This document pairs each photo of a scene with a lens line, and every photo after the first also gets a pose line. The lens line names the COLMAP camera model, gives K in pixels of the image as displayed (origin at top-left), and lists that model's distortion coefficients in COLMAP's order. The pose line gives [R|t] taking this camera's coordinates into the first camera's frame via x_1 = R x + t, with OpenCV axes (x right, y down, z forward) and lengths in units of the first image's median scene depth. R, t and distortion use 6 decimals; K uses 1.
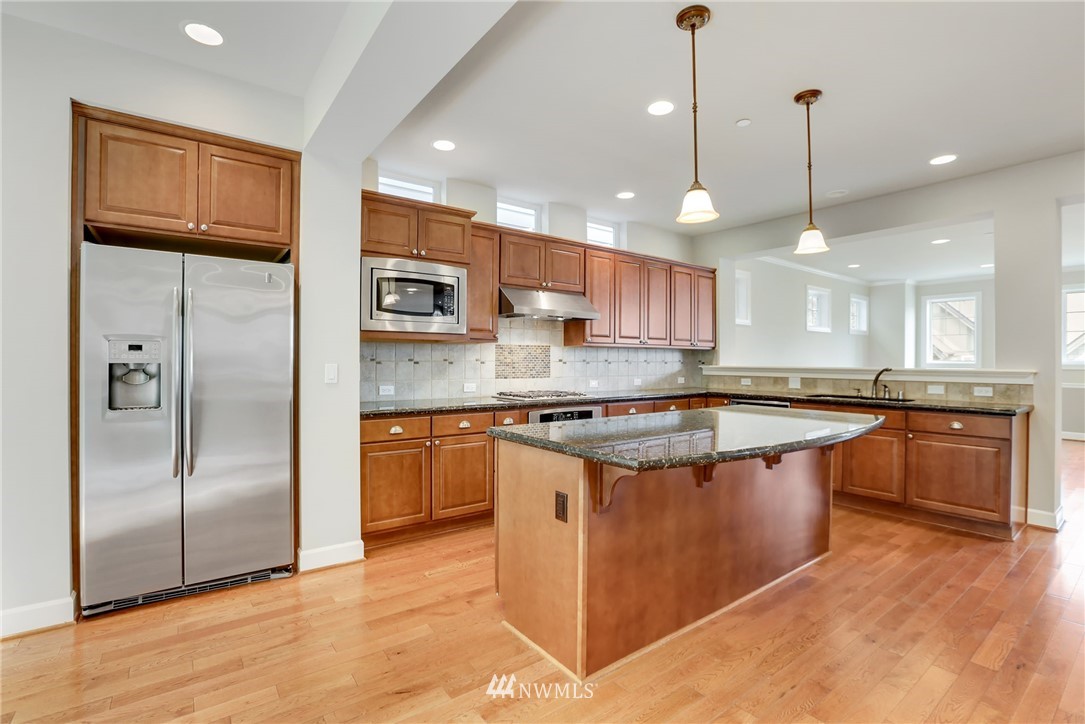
lens RADIAL K [[499.4, 0, 549.7], [0, 499.4, 359.4], [0, 0, 1]] dist [-0.019432, 0.000295]
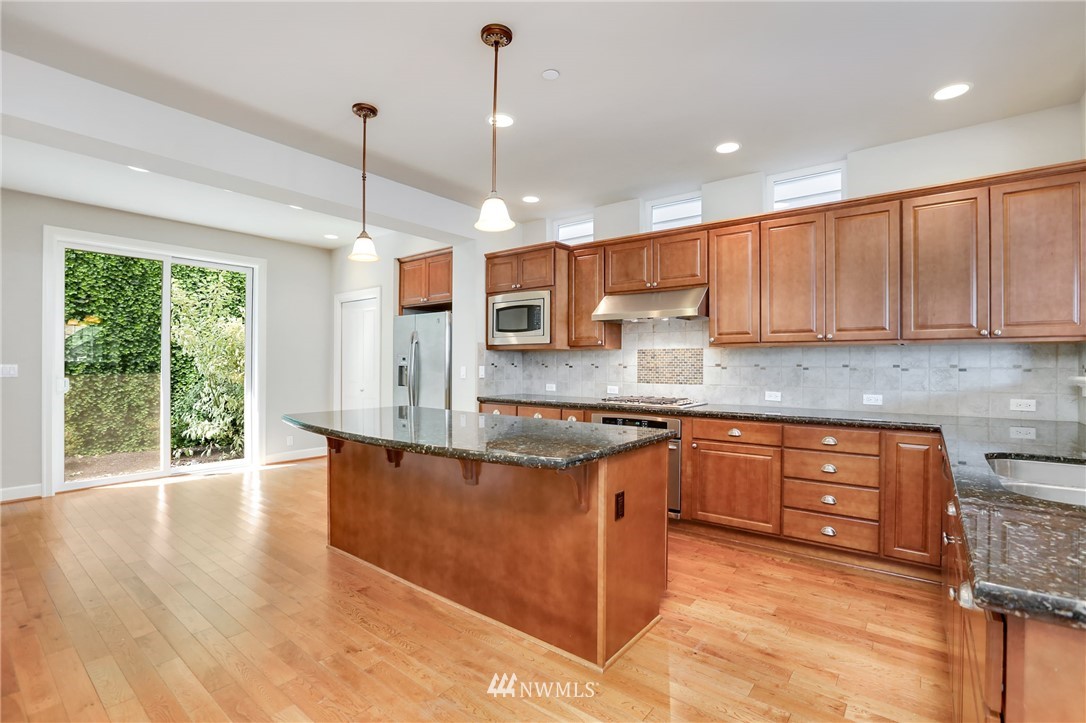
lens RADIAL K [[499.9, 0, 550.4], [0, 499.9, 368.0], [0, 0, 1]] dist [-0.019432, 0.000295]
pose [[0.259464, 0.002877, -0.965748, 0.943060], [-0.001361, 0.999996, 0.002613, 0.006563], [0.965752, 0.000637, 0.259467, 0.628501]]
